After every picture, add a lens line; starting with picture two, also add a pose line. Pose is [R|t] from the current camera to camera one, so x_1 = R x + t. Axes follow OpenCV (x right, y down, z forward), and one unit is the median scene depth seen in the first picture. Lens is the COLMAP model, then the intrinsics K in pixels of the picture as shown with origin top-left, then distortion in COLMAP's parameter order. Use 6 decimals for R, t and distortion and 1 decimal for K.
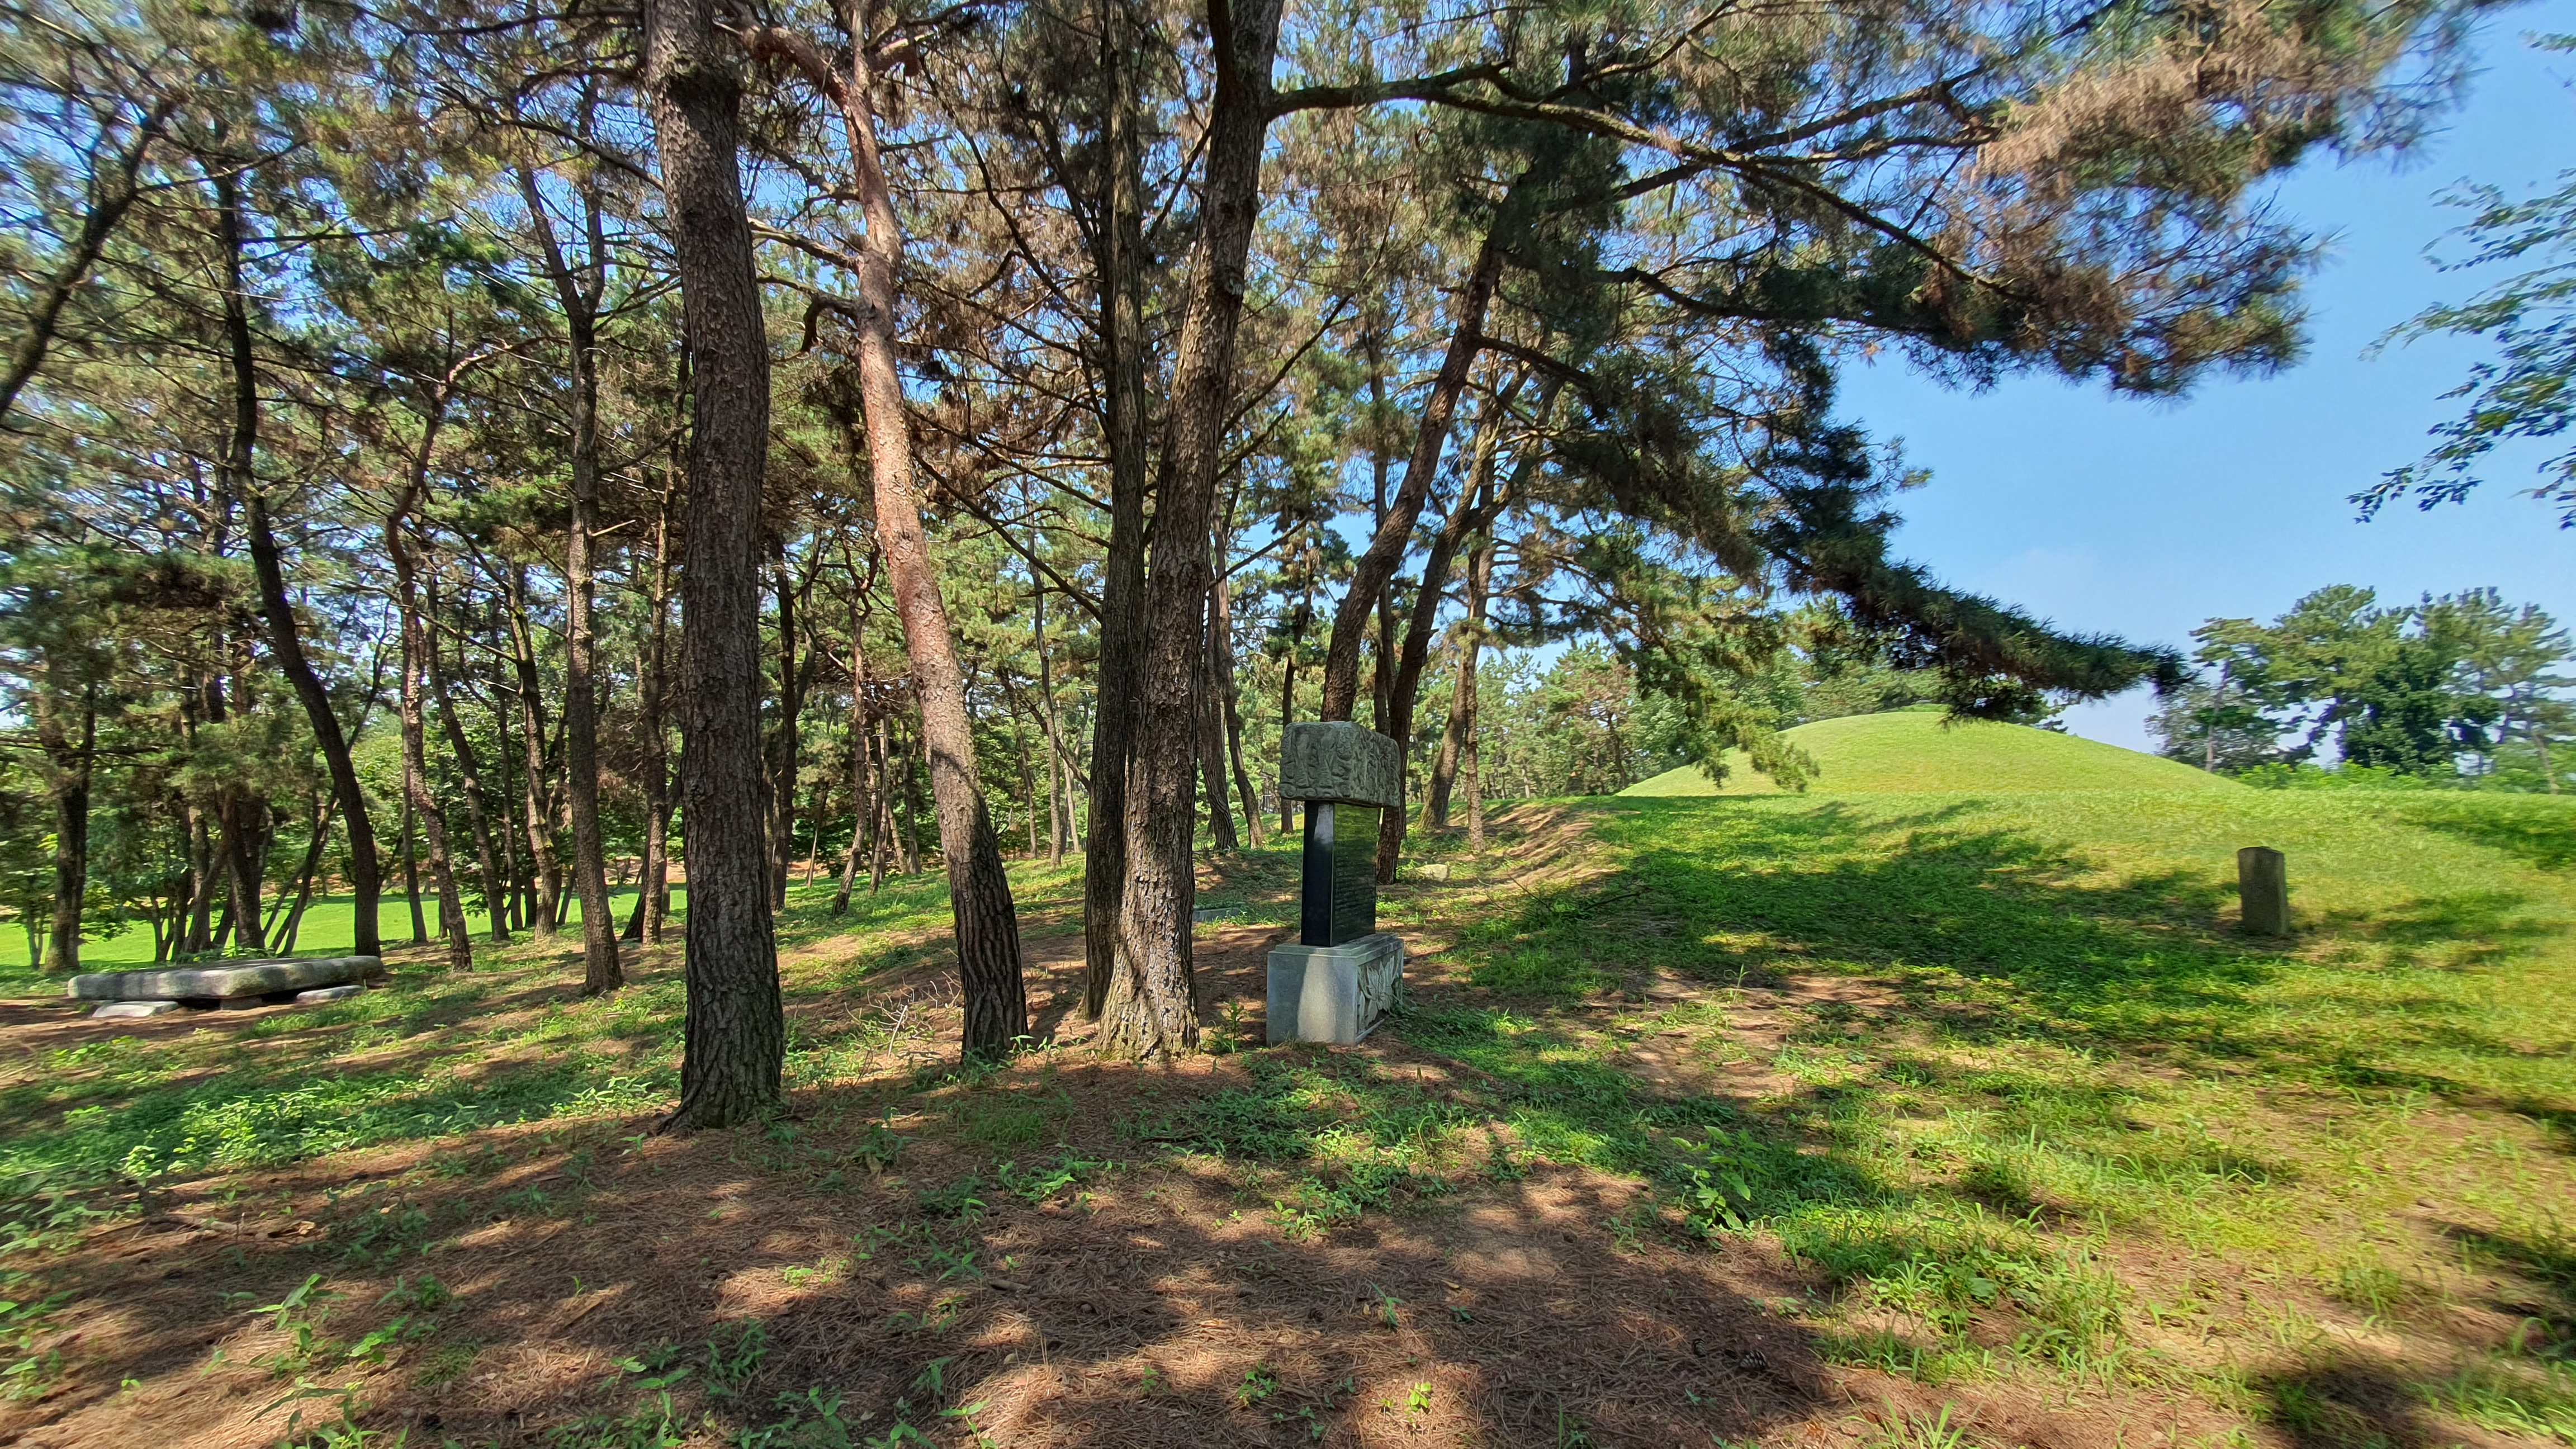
lens RADIAL K [[1019.2, 0, 1294.1], [0, 1019.2, 709.9], [0, 0, 1]] dist [-0.000069, 0.000138]
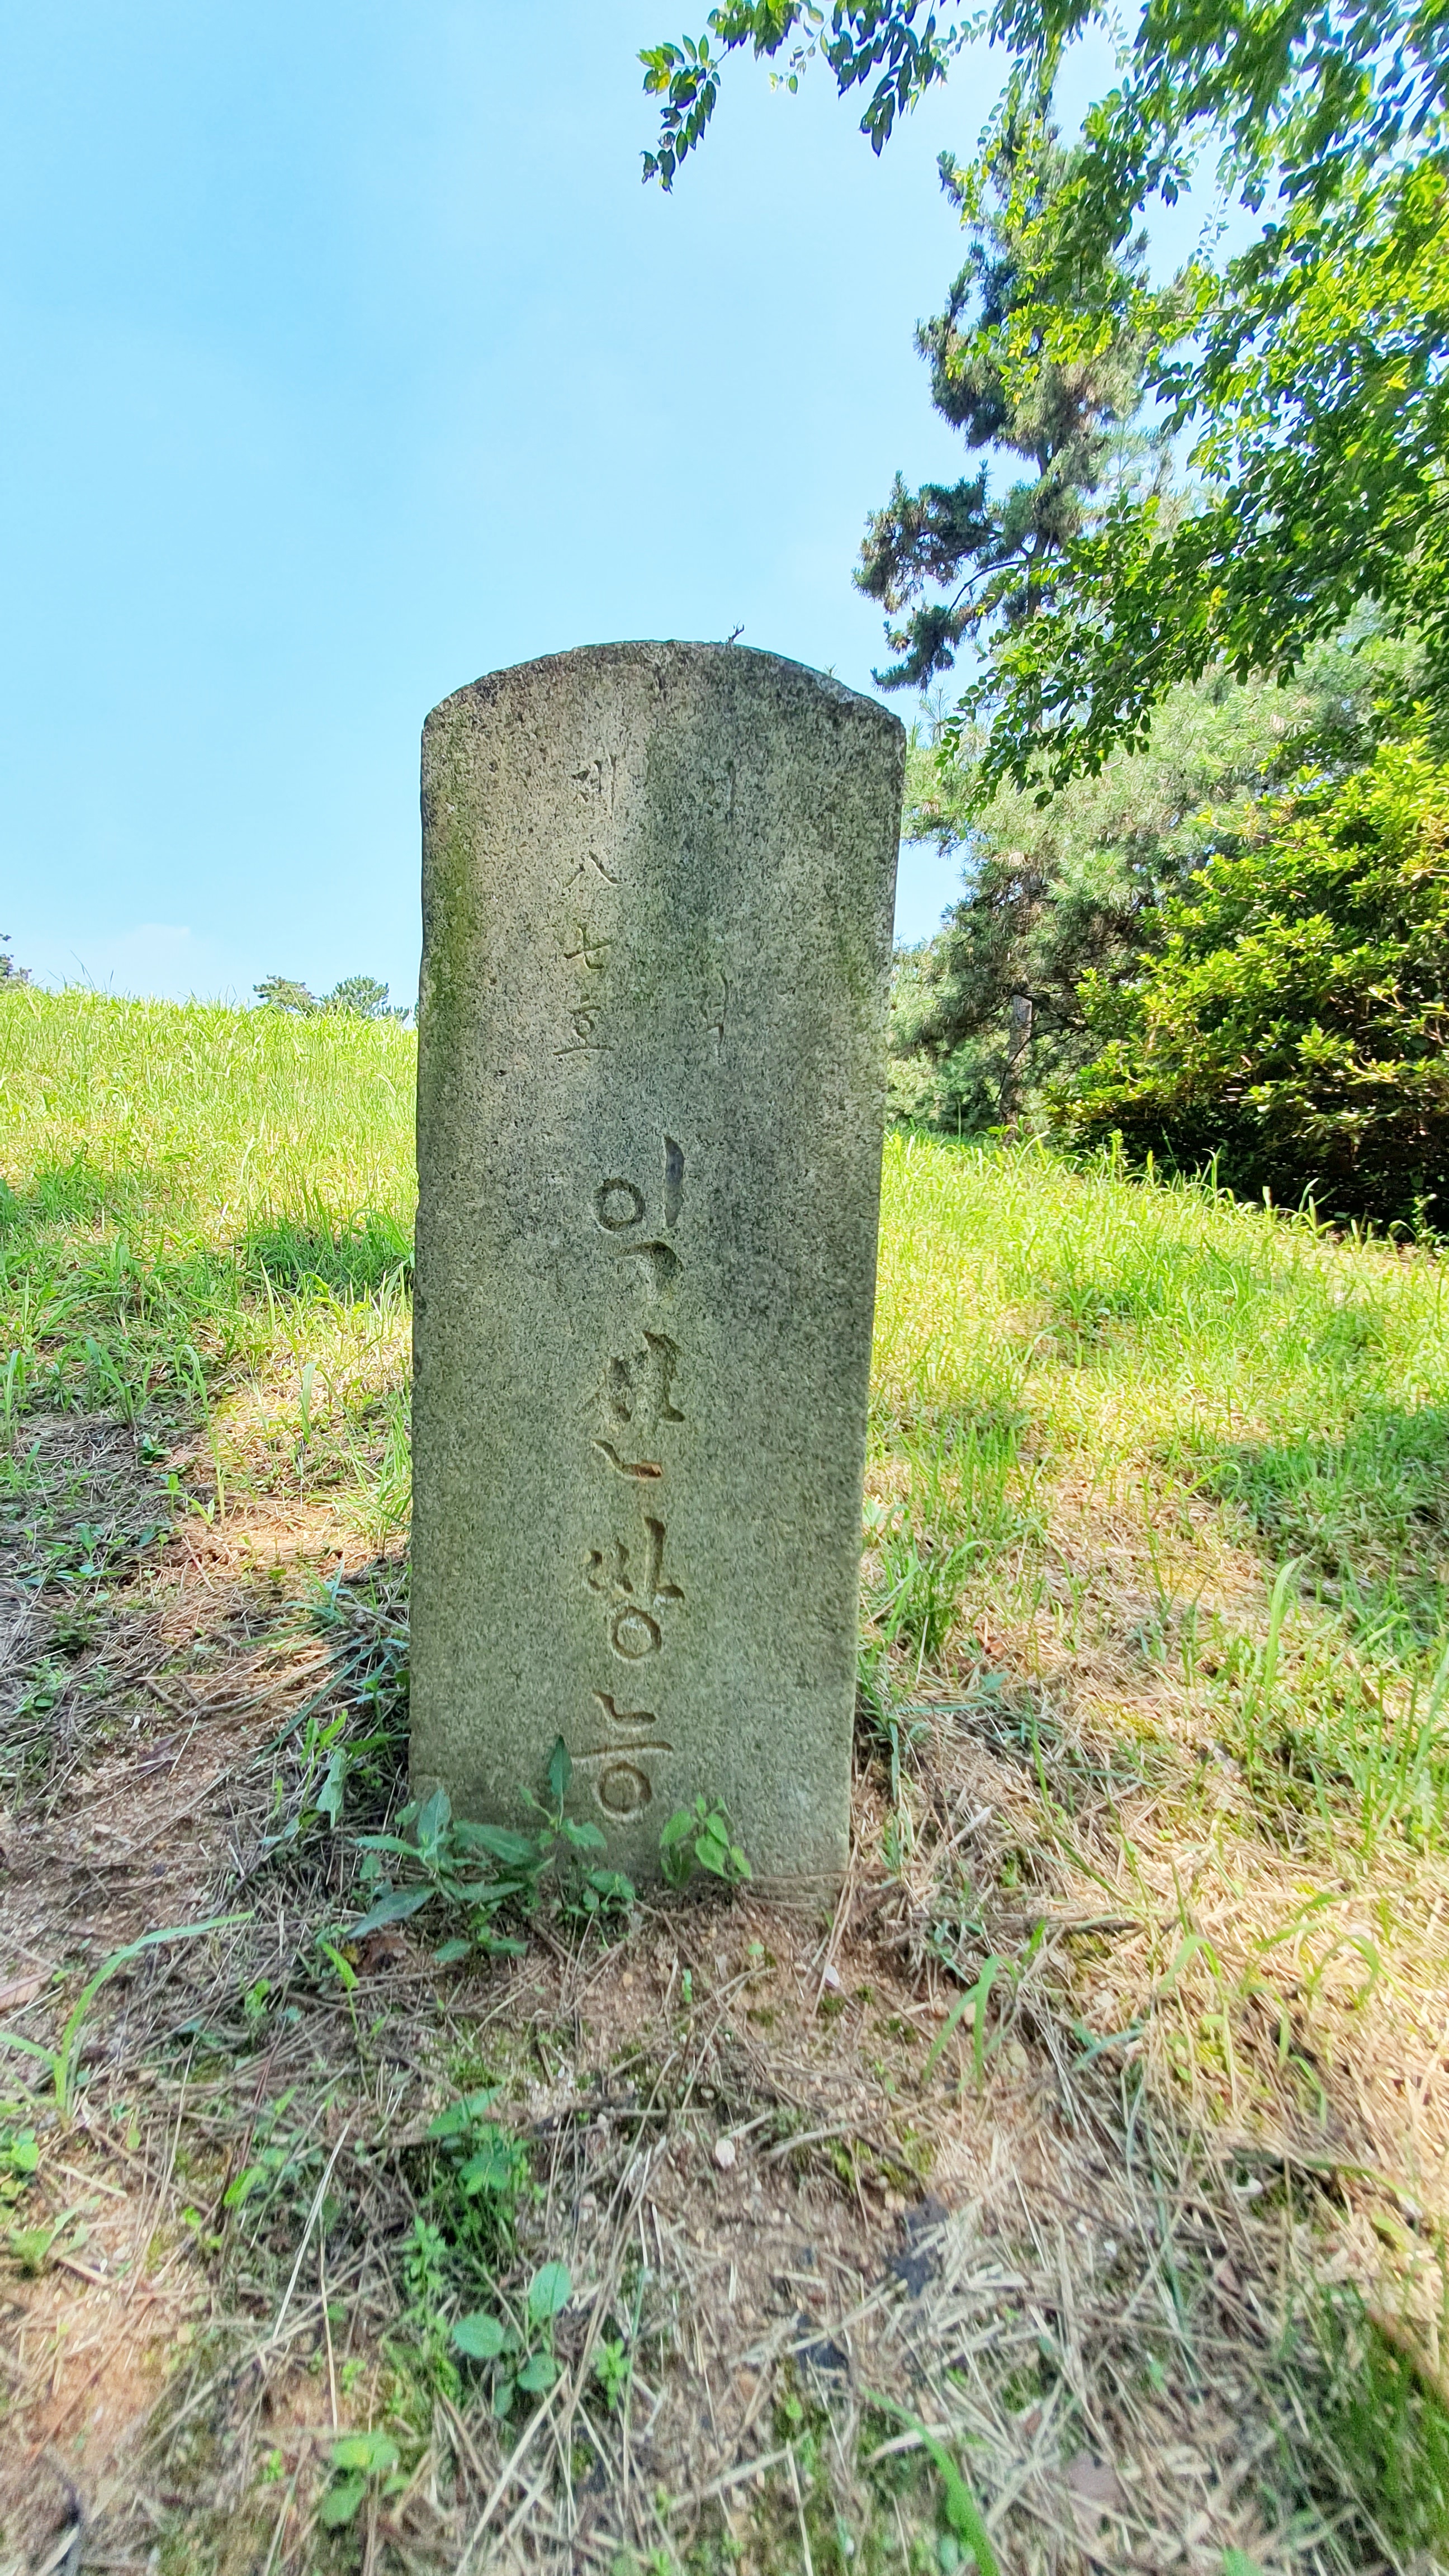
lens RADIAL K [[1019.2, 0, 738.4], [0, 1019.2, 1291.1], [0, 0, 1]] dist [-0.000069, 0.000138]
pose [[0.393278, -0.069080, 0.916821, 0.141016], [-0.125588, 0.983791, 0.127998, 0.026758], [-0.910802, -0.165480, 0.378228, 0.153976]]
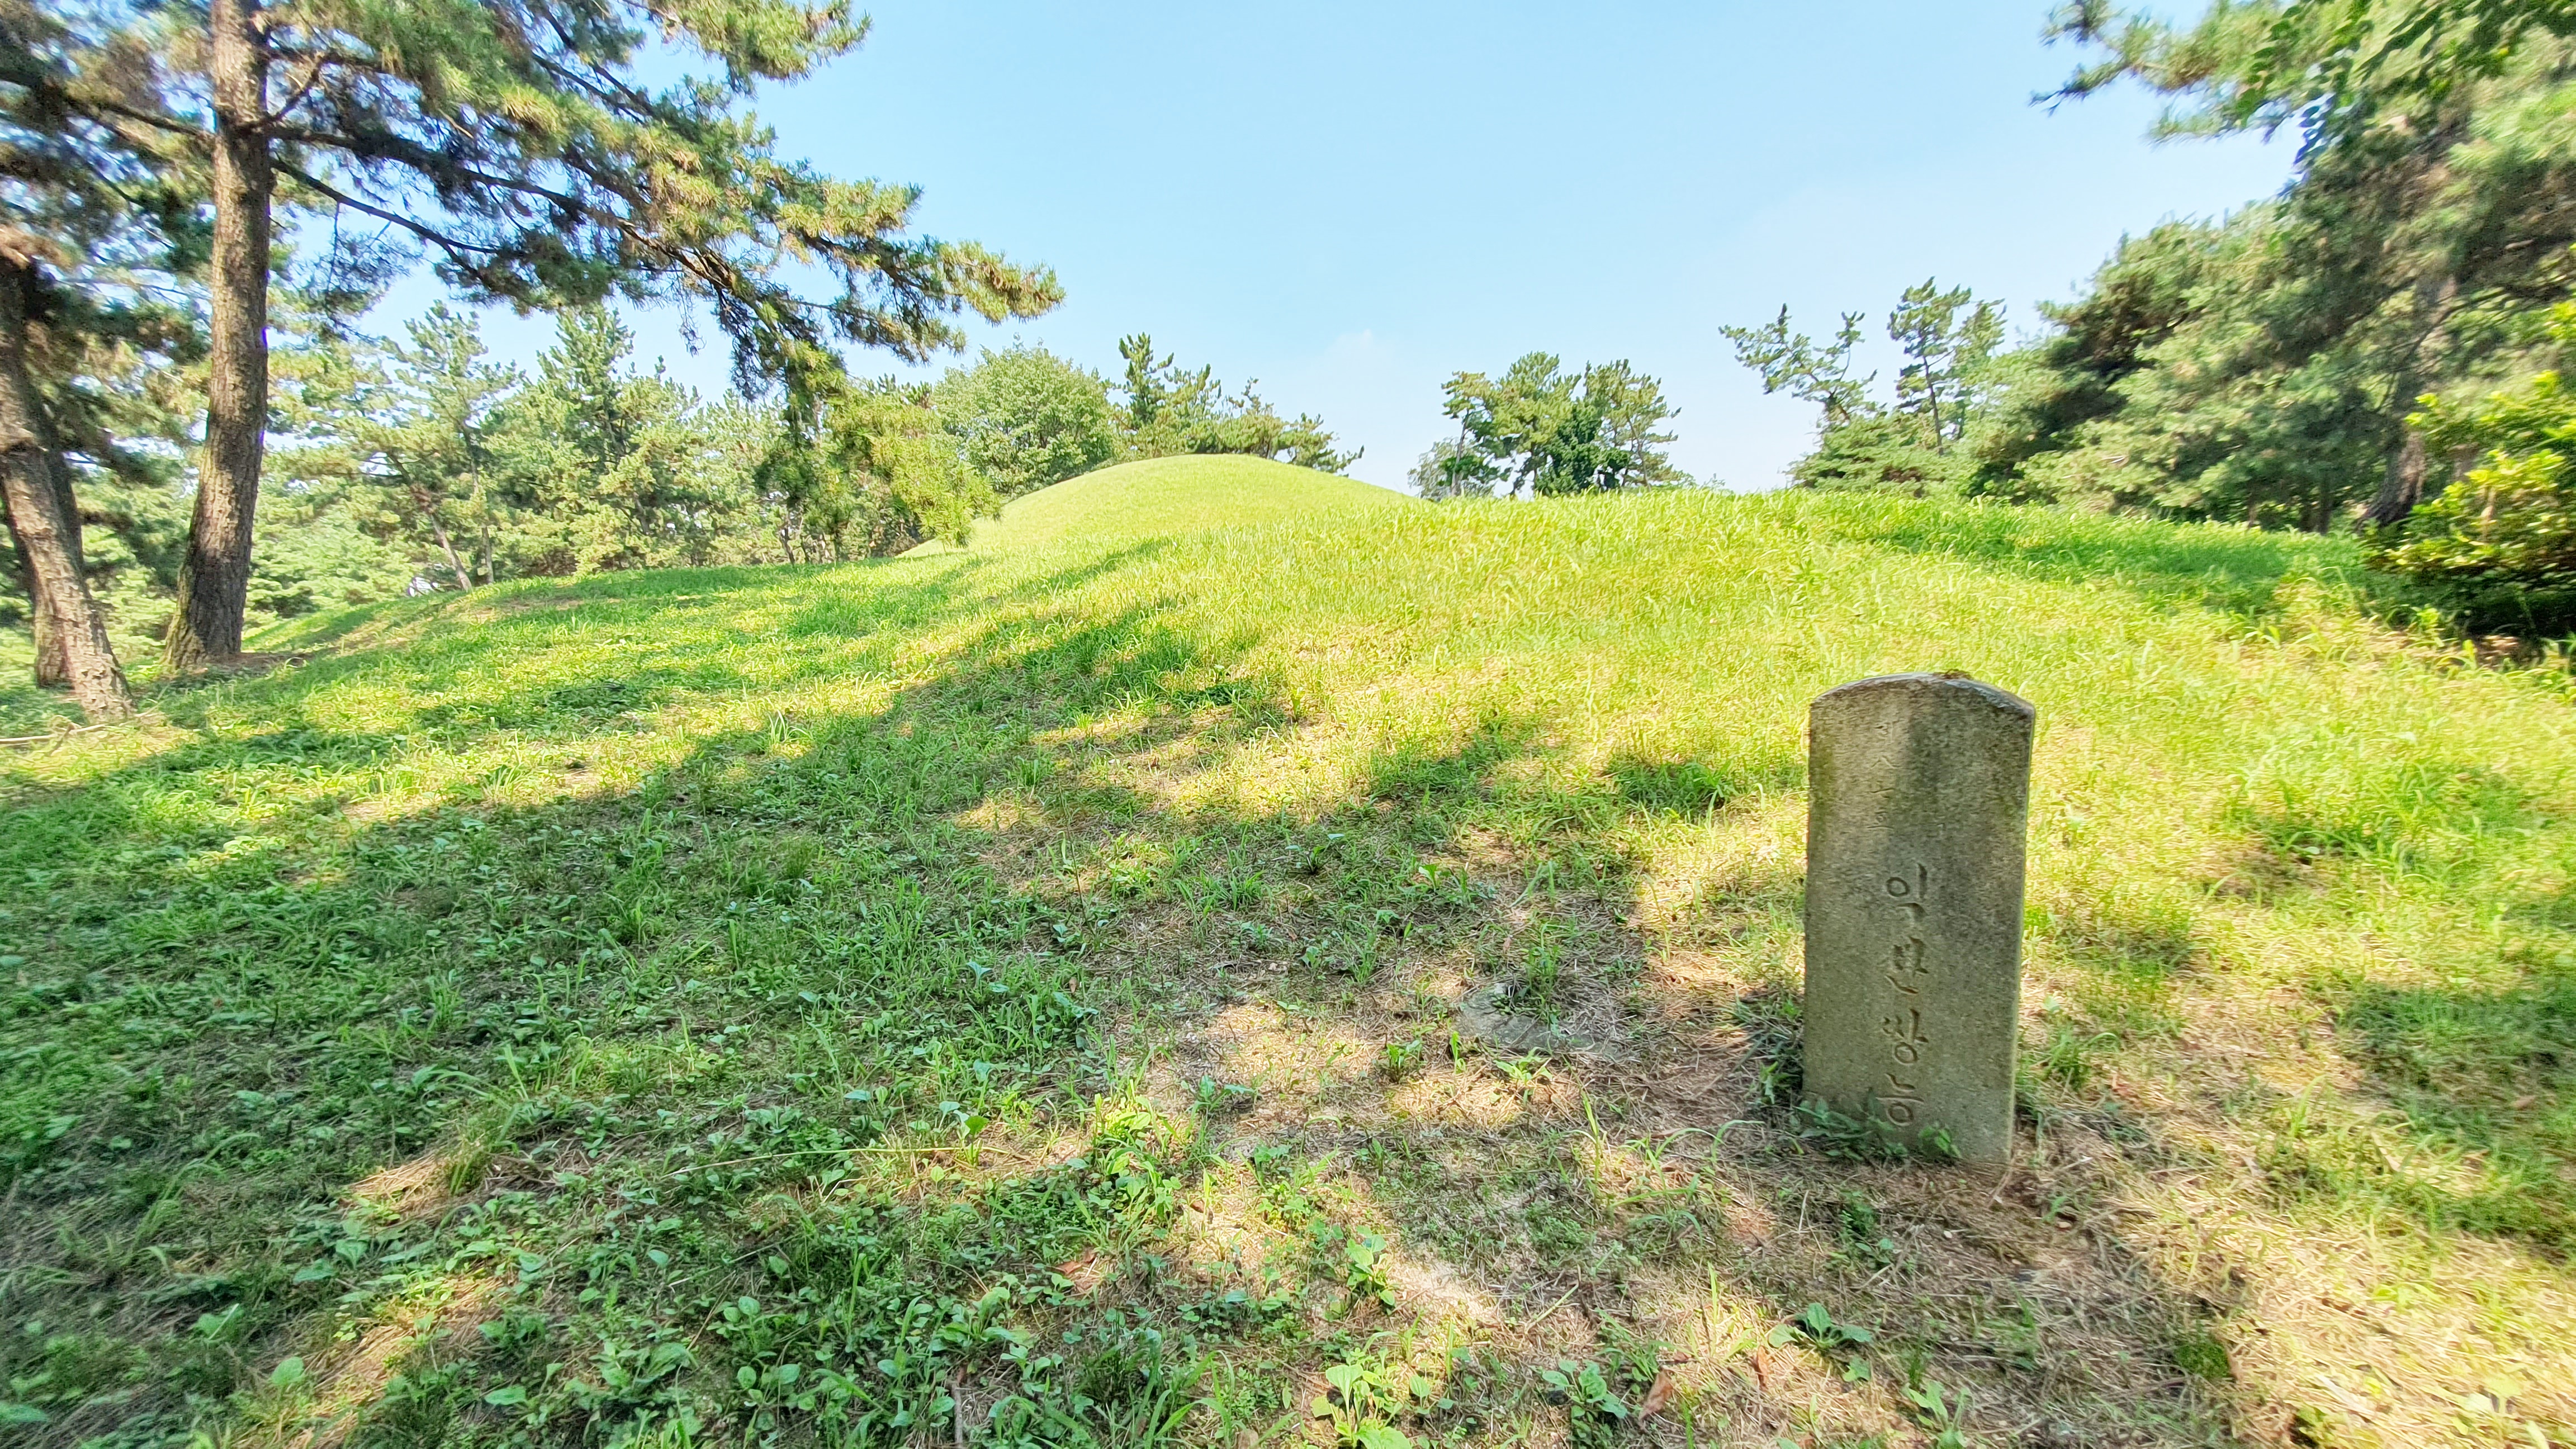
lens RADIAL K [[1019.2, 0, 1295.4], [0, 1019.2, 717.2], [0, 0, 1]] dist [-0.000069, 0.000138]
pose [[0.831206, -0.133817, 0.539620, 0.121768], [0.007493, 0.973210, 0.229798, 0.015937], [-0.555914, -0.186966, 0.809941, 0.146592]]
